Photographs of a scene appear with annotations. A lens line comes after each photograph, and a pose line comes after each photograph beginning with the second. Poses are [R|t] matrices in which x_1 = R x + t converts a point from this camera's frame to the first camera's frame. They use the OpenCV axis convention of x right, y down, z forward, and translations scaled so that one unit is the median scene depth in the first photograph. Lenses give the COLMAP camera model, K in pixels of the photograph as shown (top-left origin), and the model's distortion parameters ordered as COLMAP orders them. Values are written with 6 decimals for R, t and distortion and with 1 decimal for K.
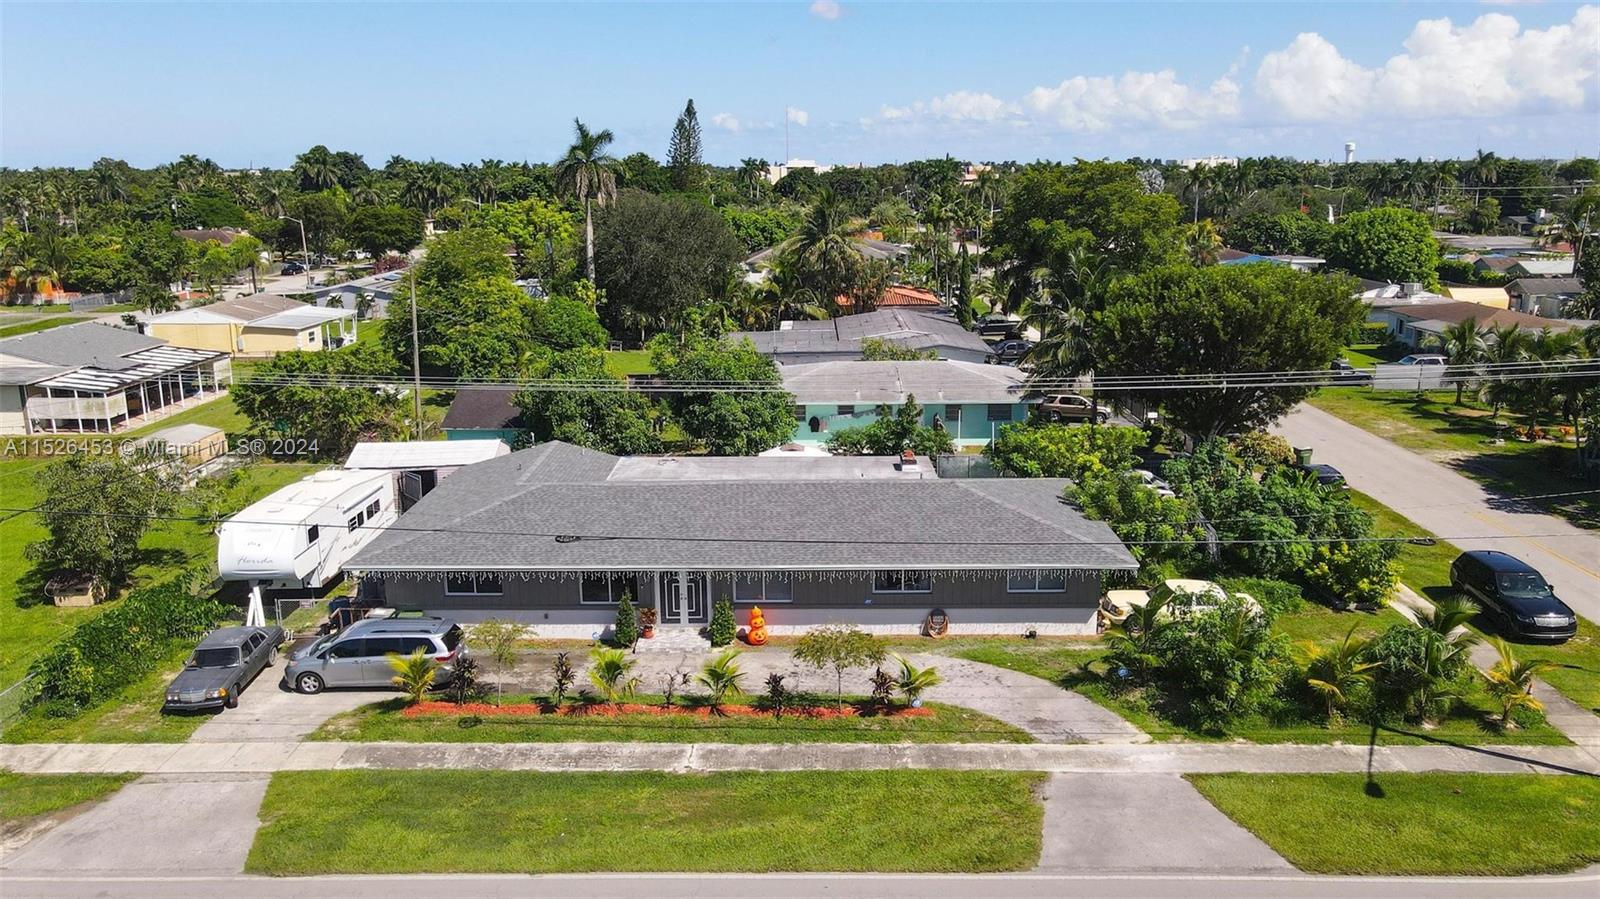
lens RADIAL K [[1180.1, 0, 800.0], [0, 1180.1, 449.5], [0, 0, 1]] dist [-0.016374, 0.069783]
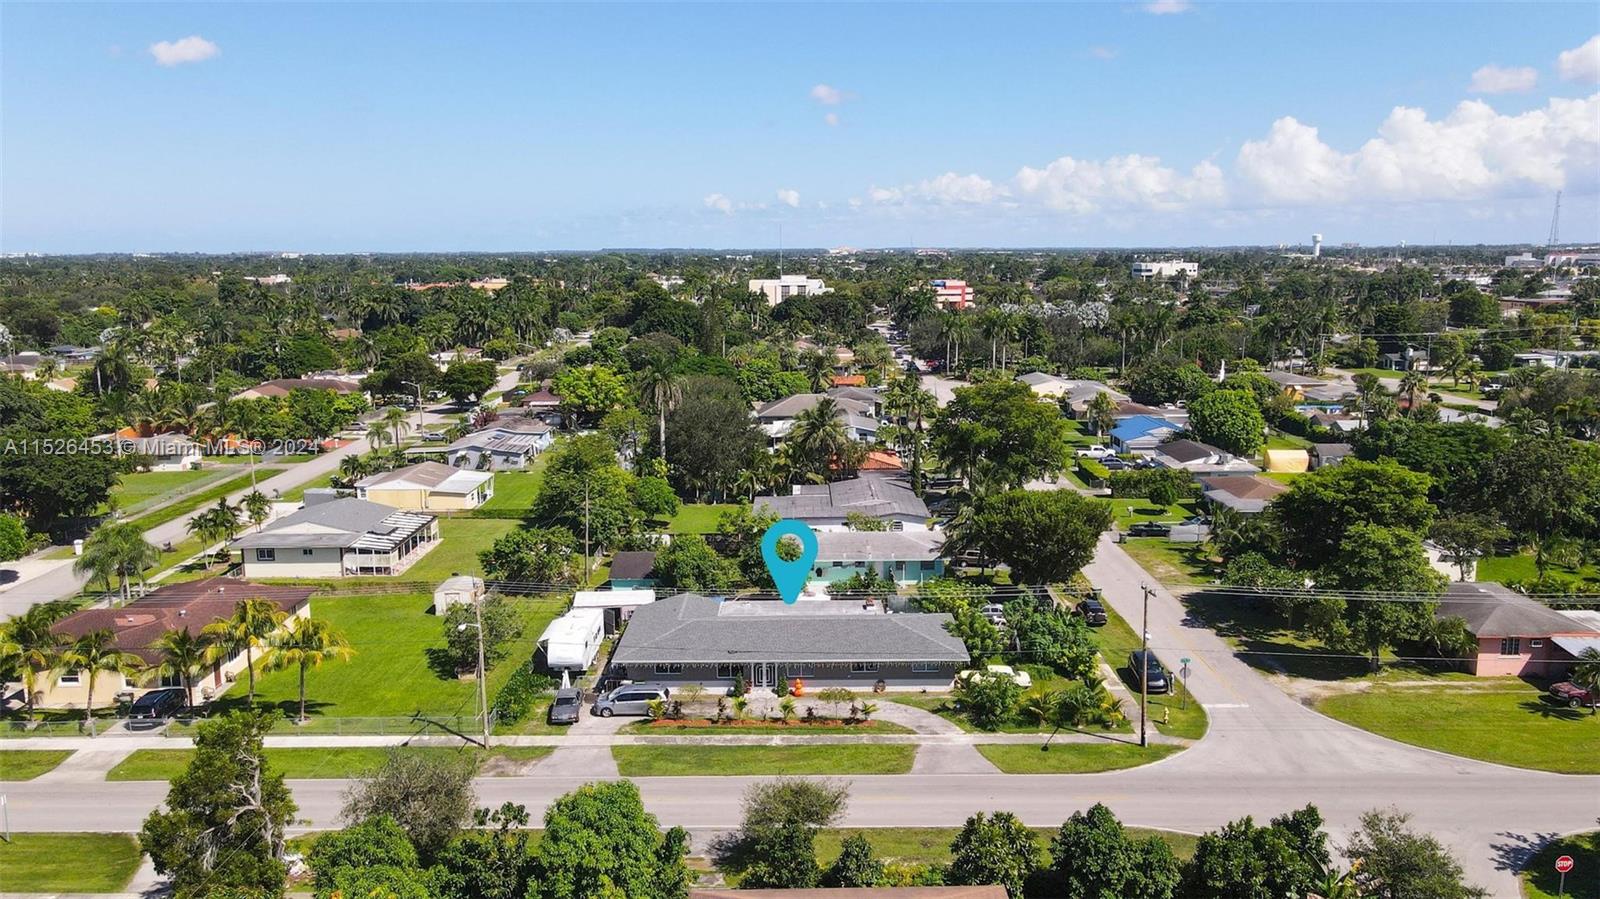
lens RADIAL K [[1180.1, 0, 800.0], [0, 1180.1, 449.5], [0, 0, 1]] dist [-0.016374, 0.069783]
pose [[0.999955, -0.001721, 0.009343, -0.053253], [0.002327, 0.997864, -0.065280, -0.149342], [-0.009210, 0.065299, 0.997823, -1.218627]]
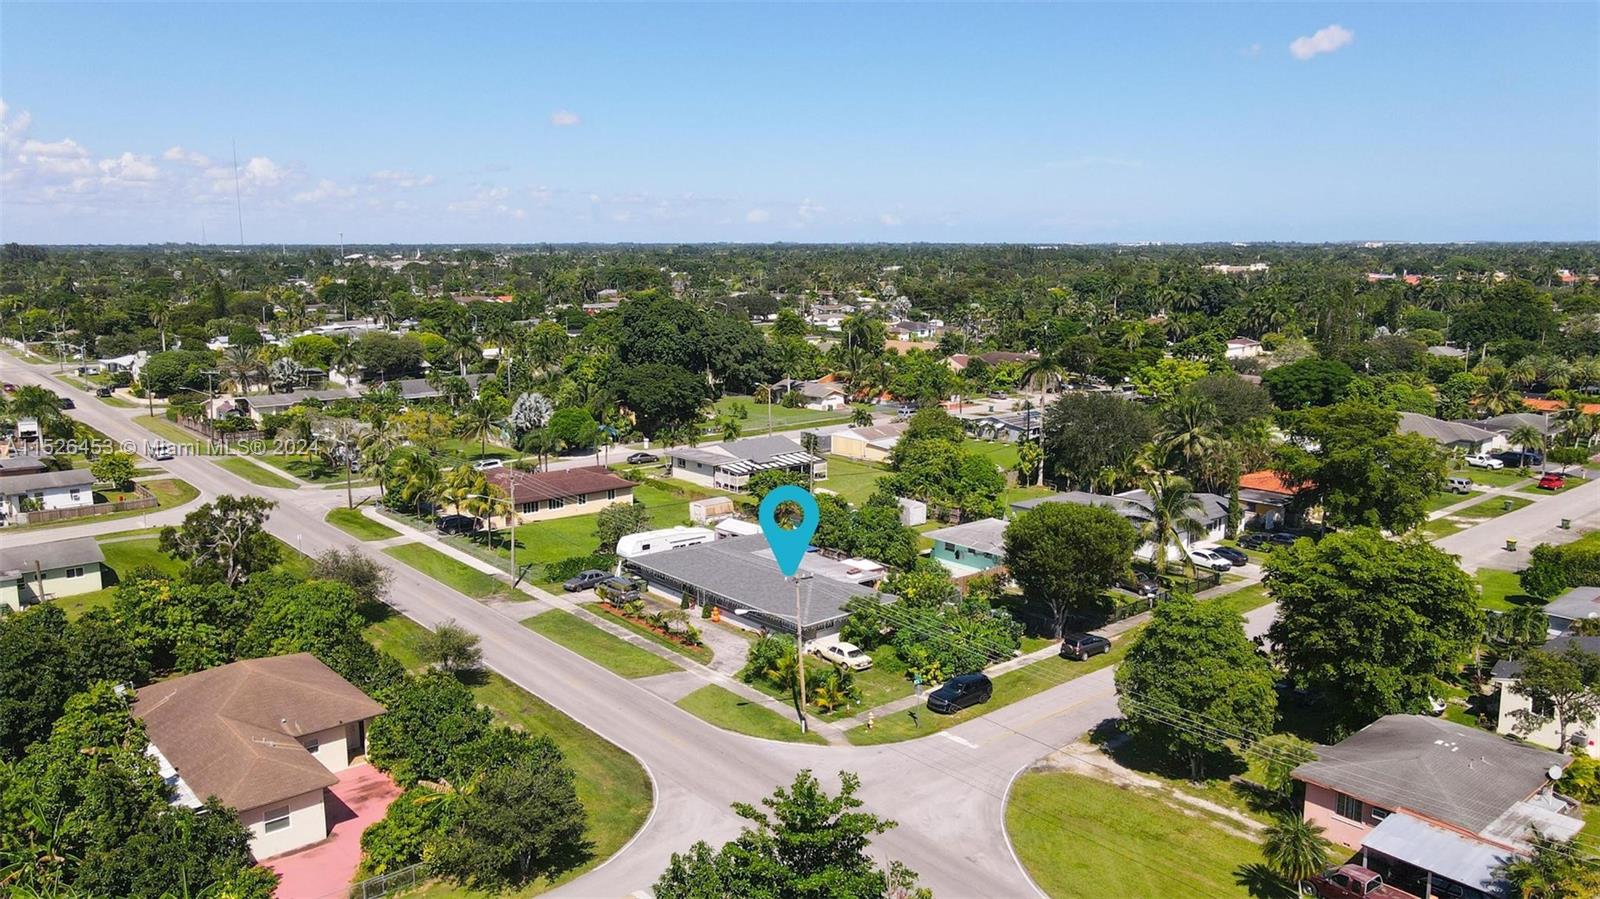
lens RADIAL K [[1180.1, 0, 800.0], [0, 1180.1, 449.5], [0, 0, 1]] dist [-0.016374, 0.069783]
pose [[0.655224, 0.138398, -0.742649, 1.965132], [-0.179853, 0.983386, 0.024580, -0.305095], [0.733713, 0.117462, 0.669230, -0.643881]]
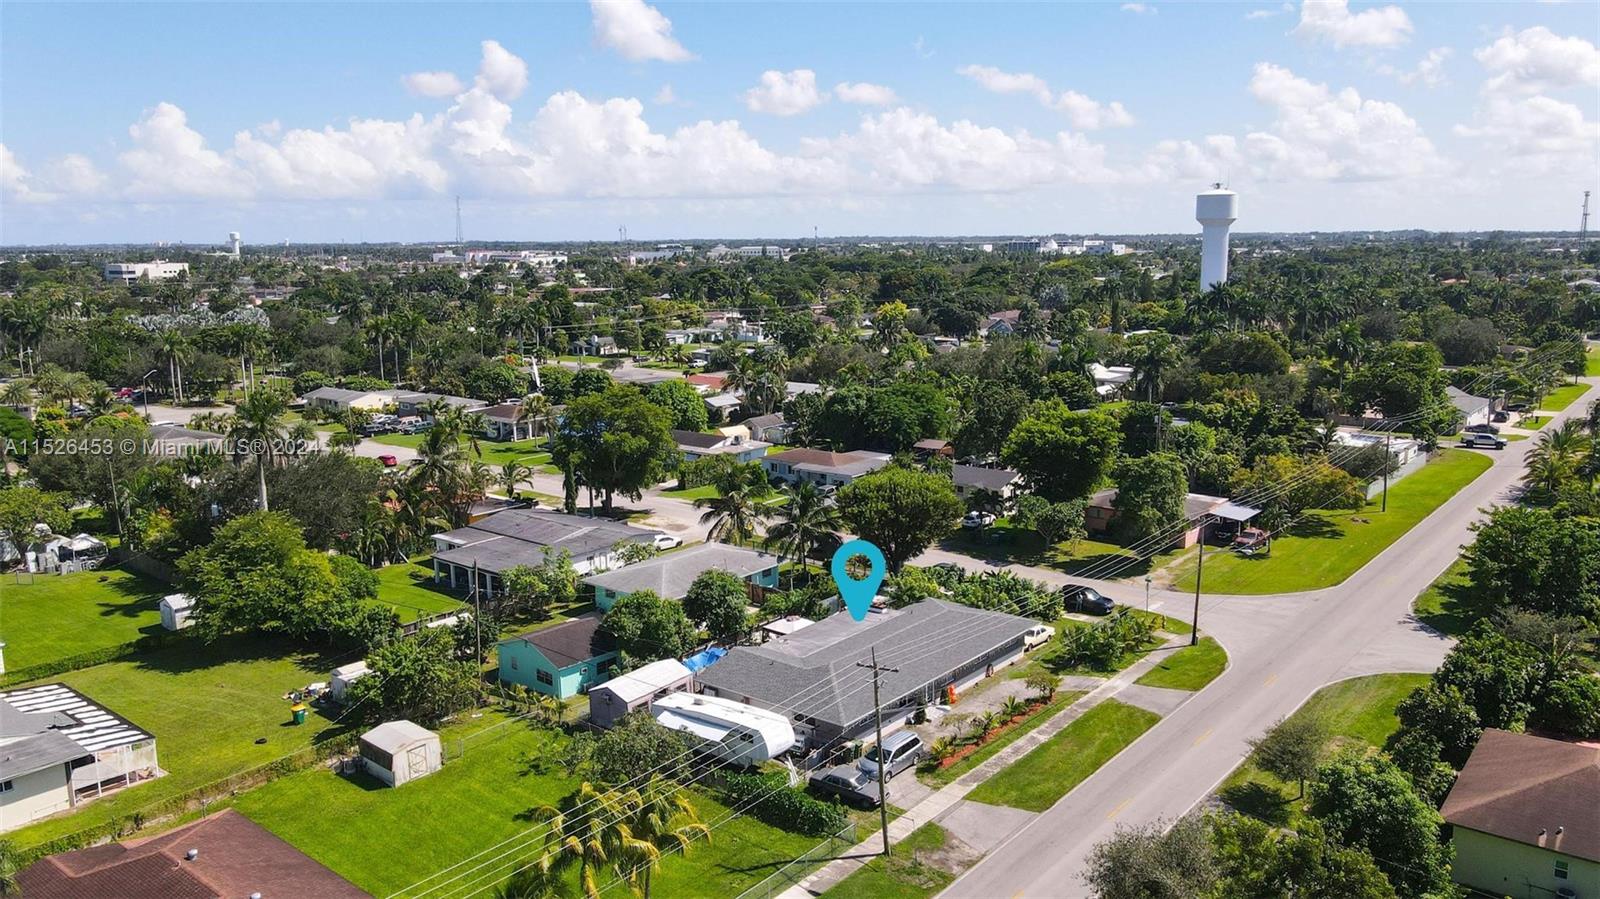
lens RADIAL K [[1180.1, 0, 800.0], [0, 1180.1, 449.5], [0, 0, 1]] dist [-0.016374, 0.069783]
pose [[0.629655, -0.138193, 0.764485, -1.827810], [0.186475, 0.982168, 0.023957, -0.401419], [-0.754163, 0.127473, 0.644196, -0.255201]]
